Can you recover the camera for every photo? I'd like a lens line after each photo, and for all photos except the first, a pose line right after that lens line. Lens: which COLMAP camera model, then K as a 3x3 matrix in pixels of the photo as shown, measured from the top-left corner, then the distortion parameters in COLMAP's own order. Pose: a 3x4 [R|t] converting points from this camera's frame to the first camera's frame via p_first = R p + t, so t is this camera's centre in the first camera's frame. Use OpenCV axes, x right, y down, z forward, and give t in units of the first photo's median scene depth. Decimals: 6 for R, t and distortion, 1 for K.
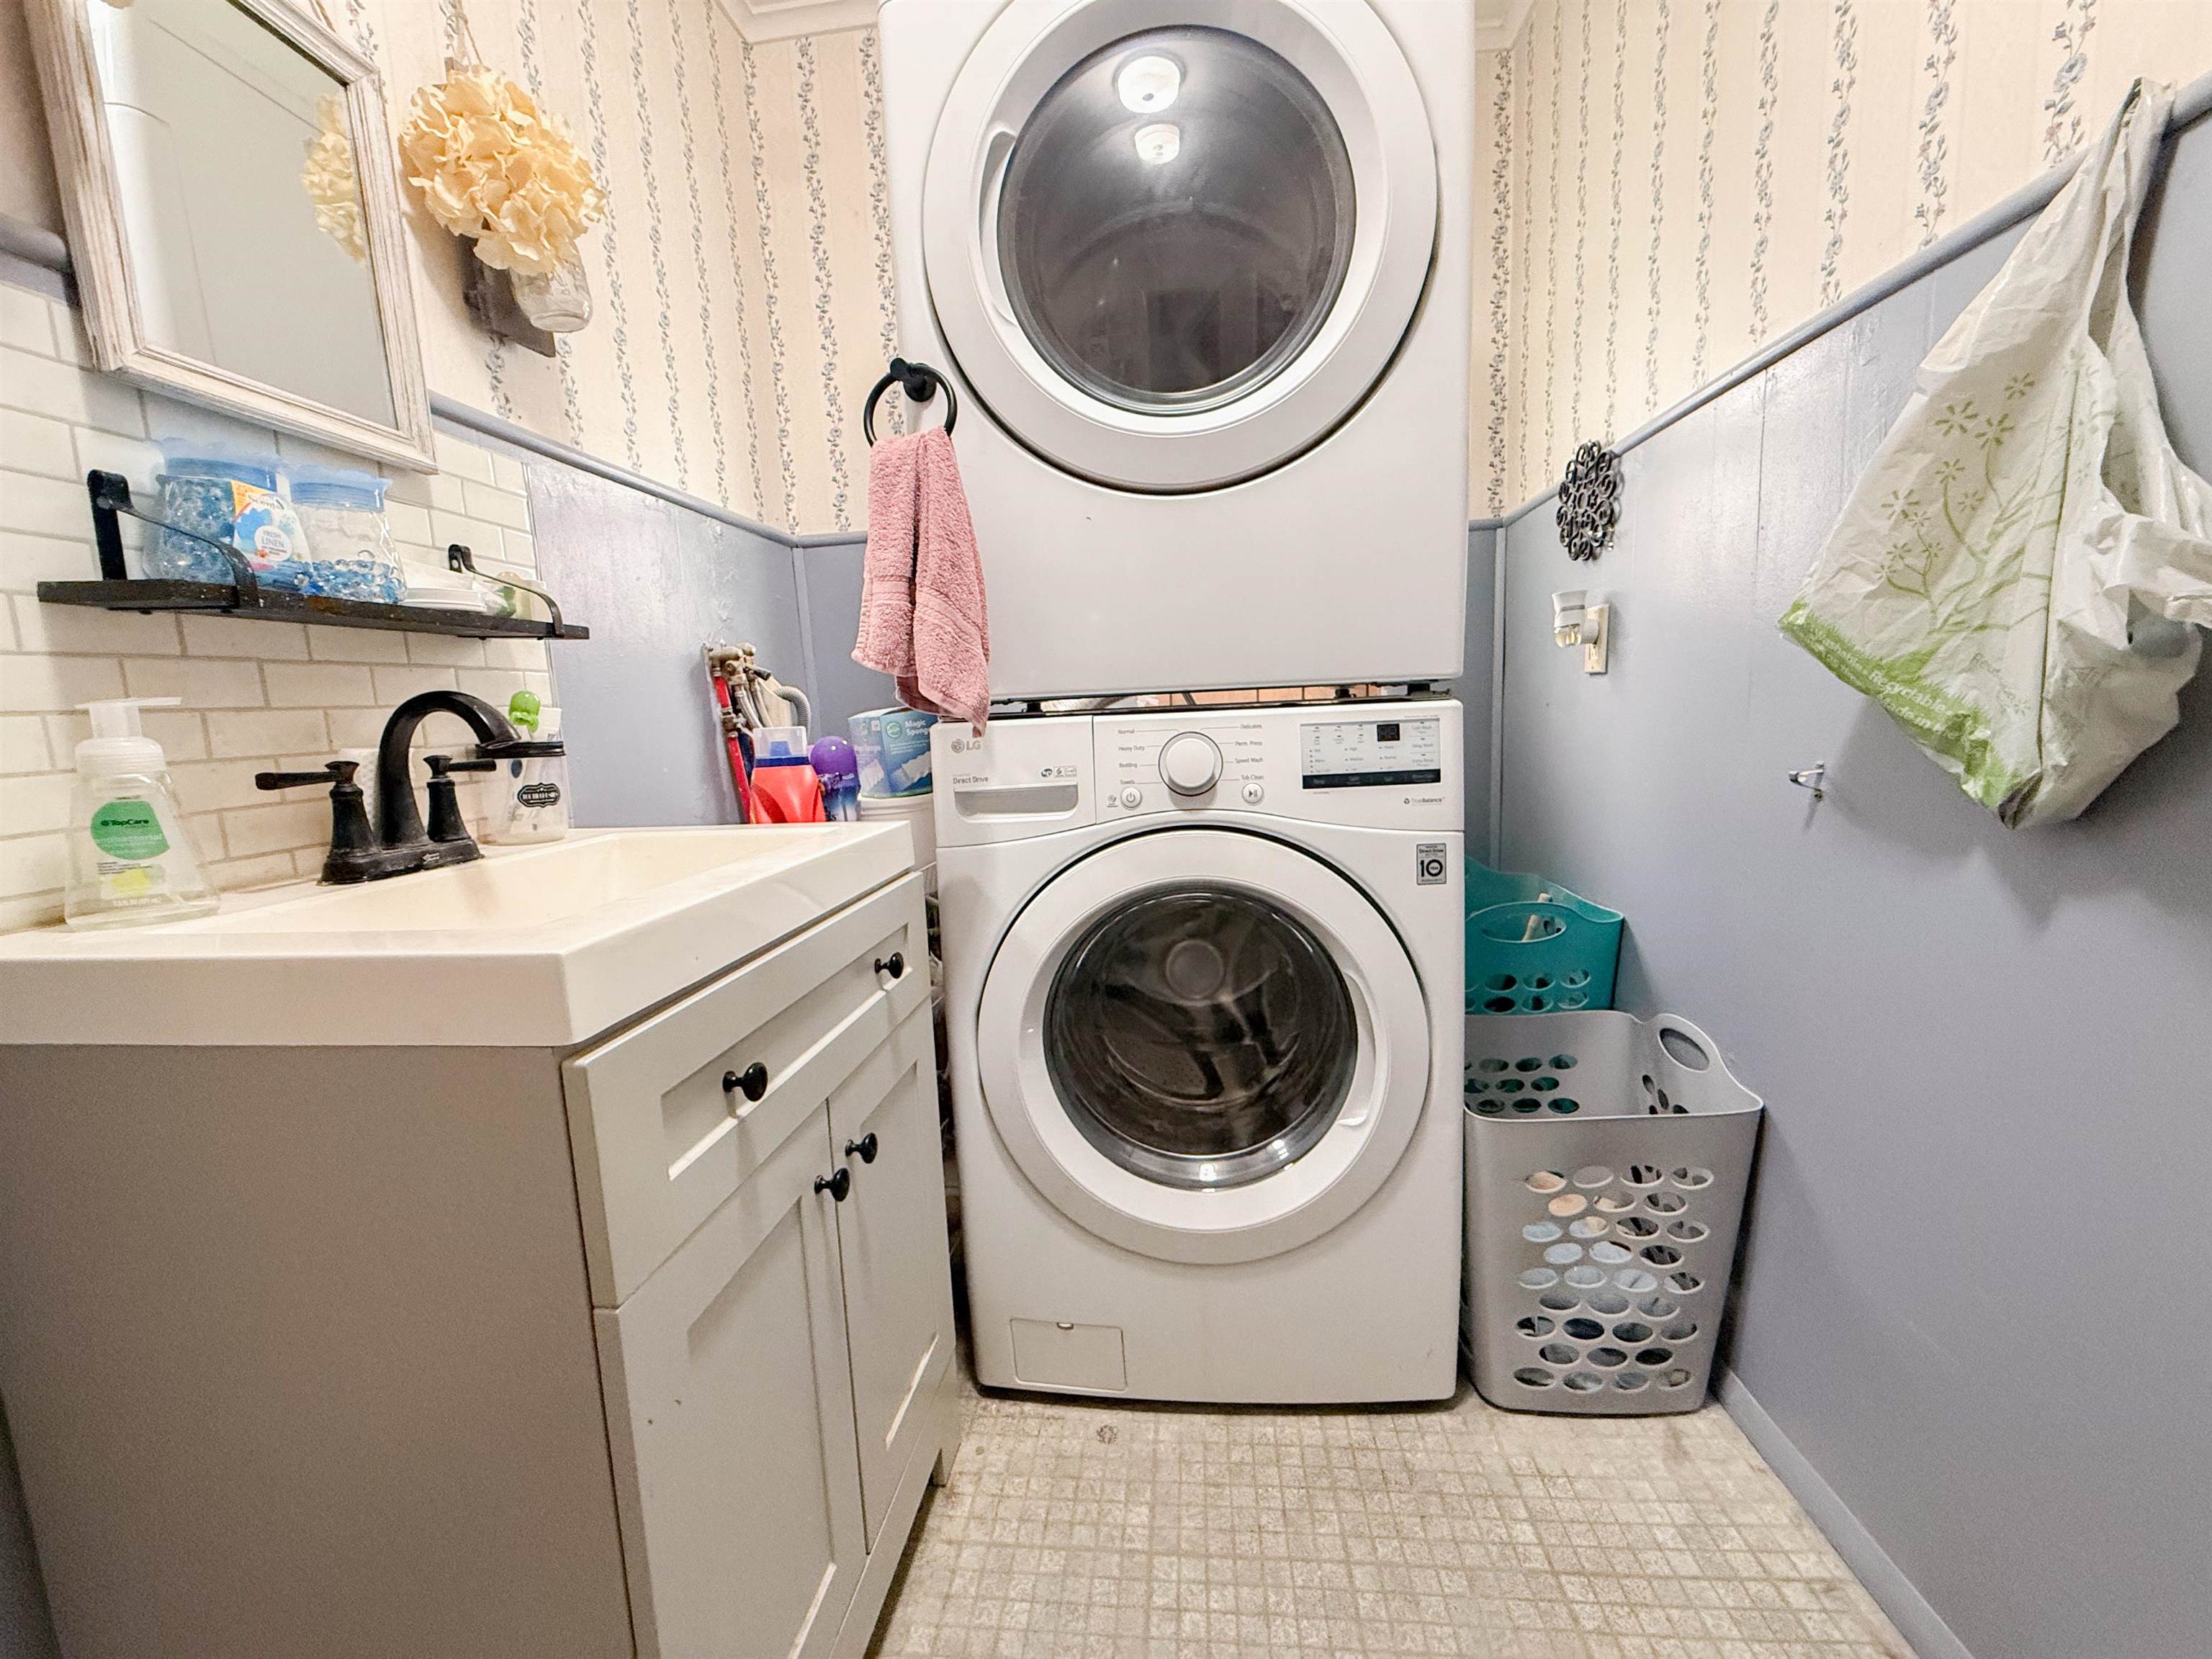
lens RADIAL K [[886.5, 0, 1104.9], [0, 886.5, 829.6], [0, 0, 1]] dist [0.000250, 0.000028]
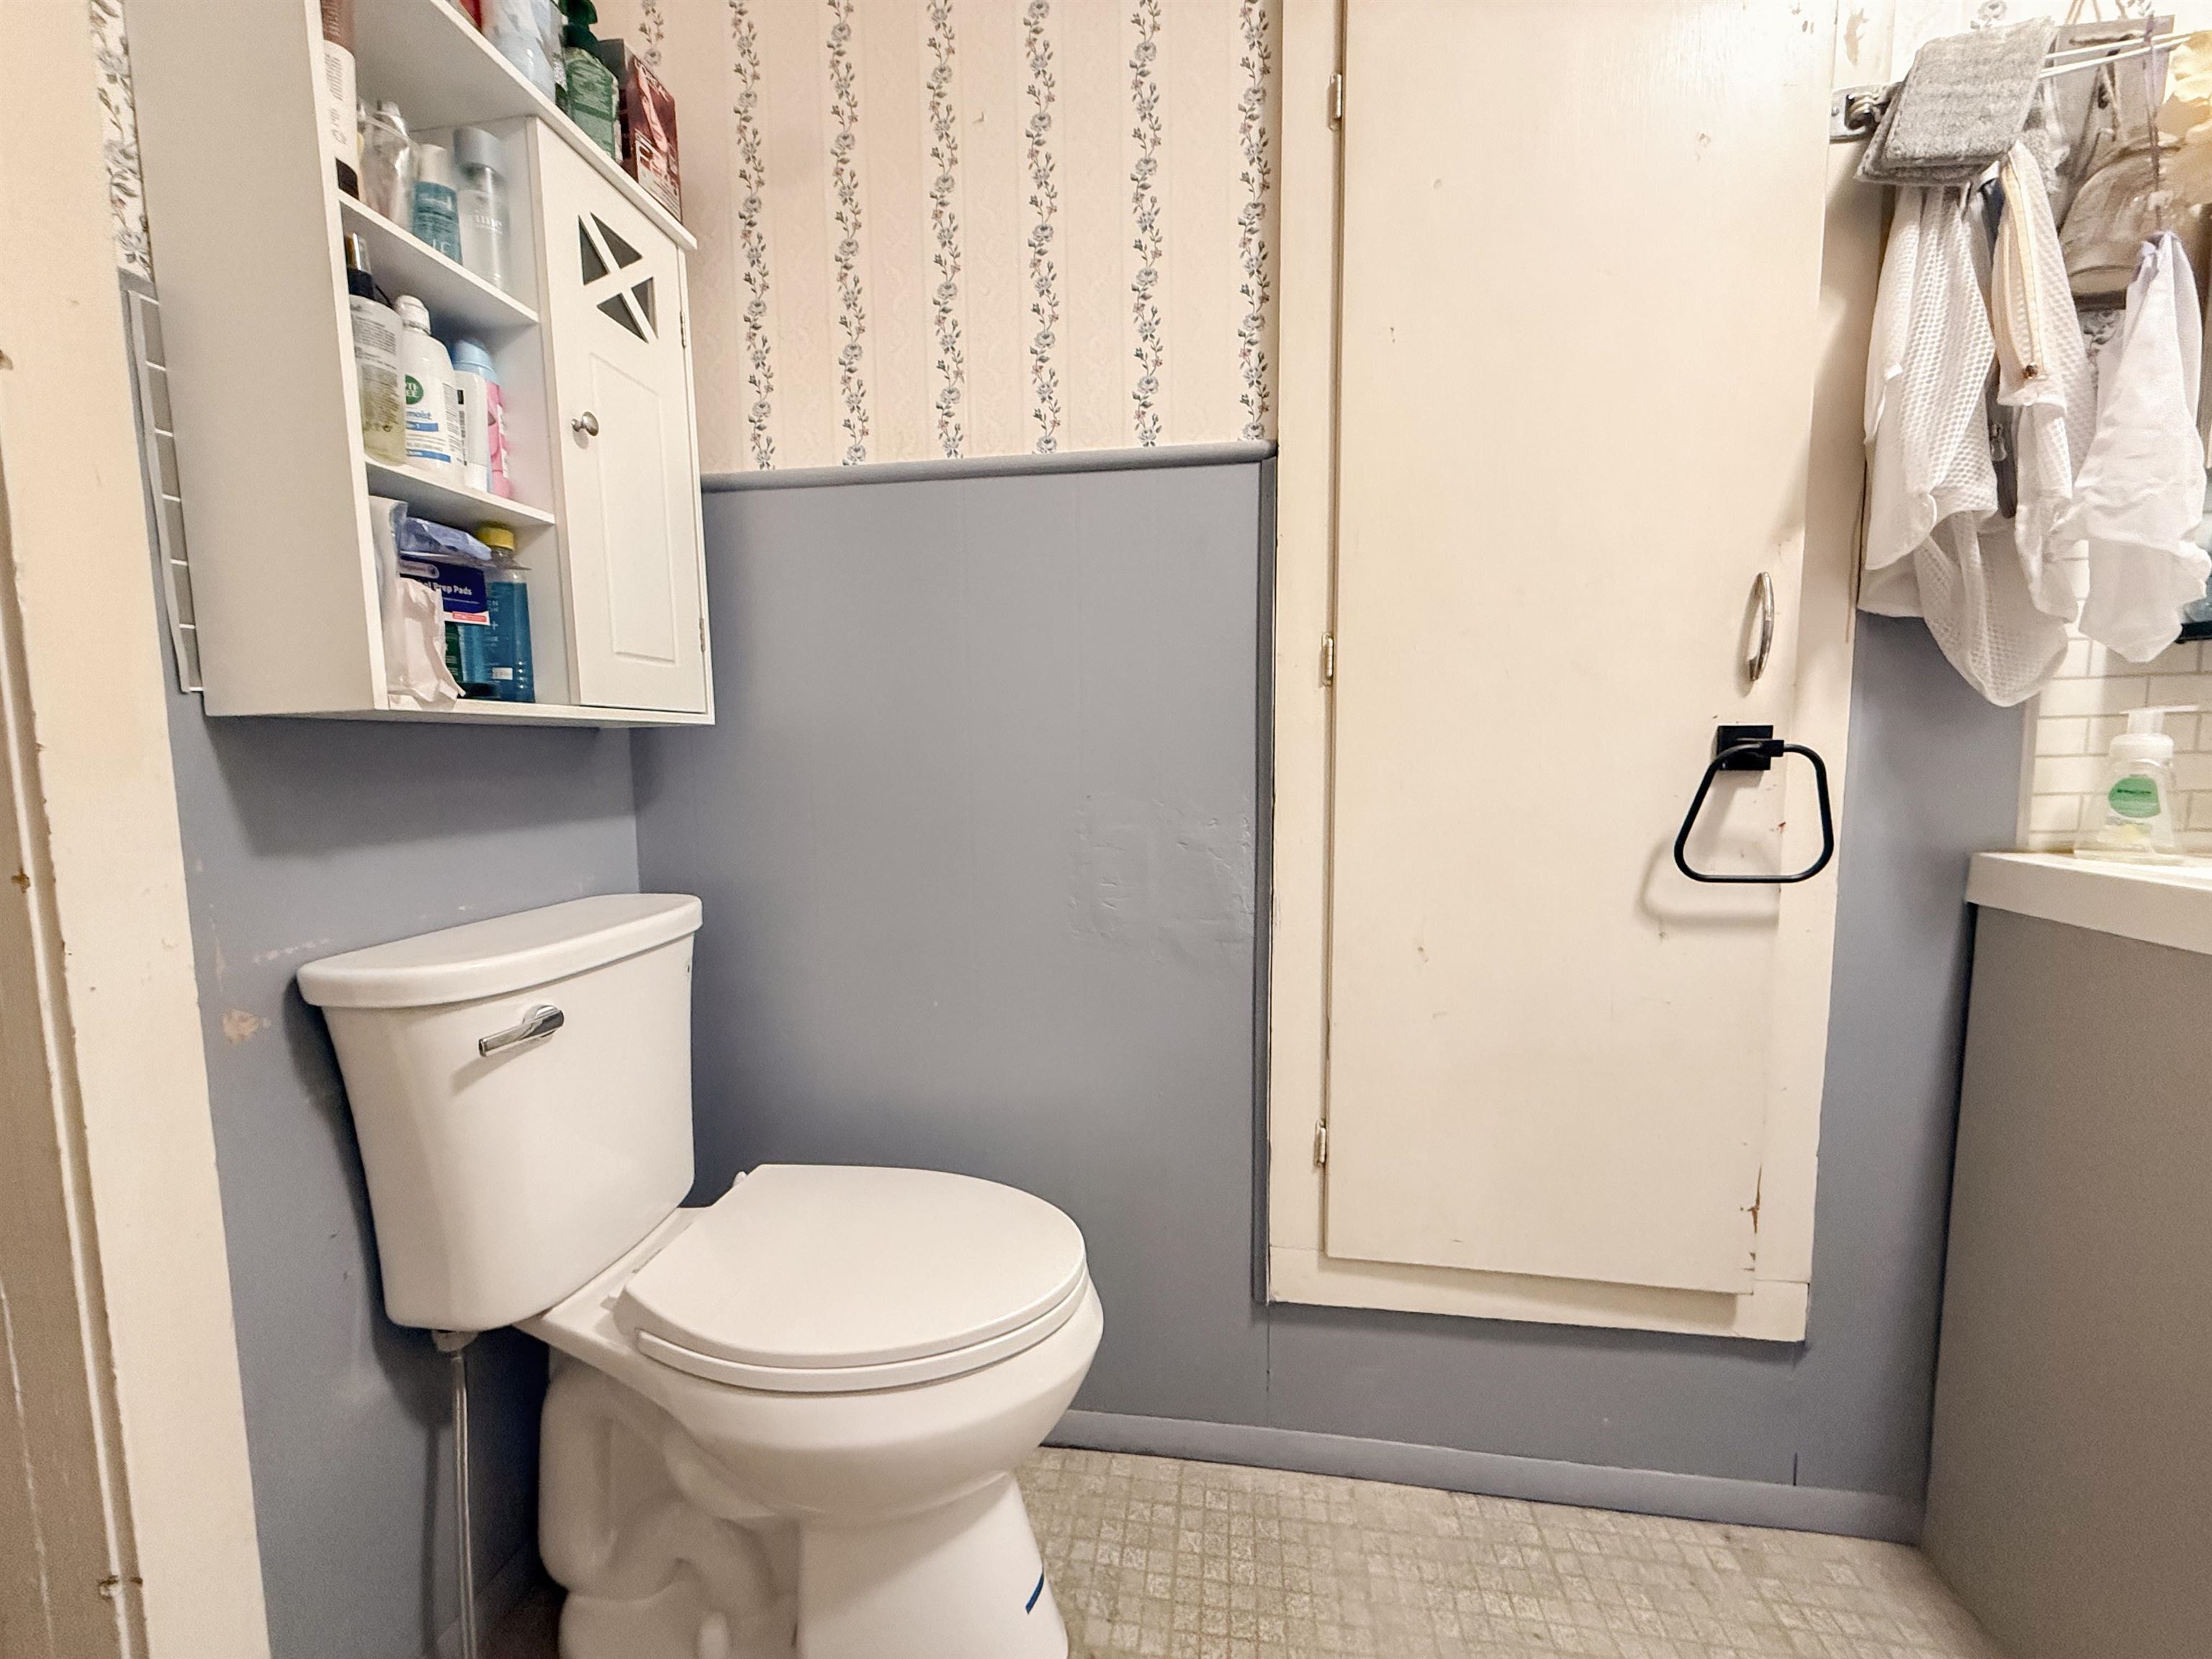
lens RADIAL K [[886.5, 0, 1102.1], [0, 886.5, 831.8], [0, 0, 1]] dist [0.000250, 0.000028]
pose [[-0.037734, 0.131817, -0.990556, 0.405648], [-0.124807, 0.982878, 0.135550, 0.069087], [0.991463, 0.128743, -0.020636, -0.631961]]
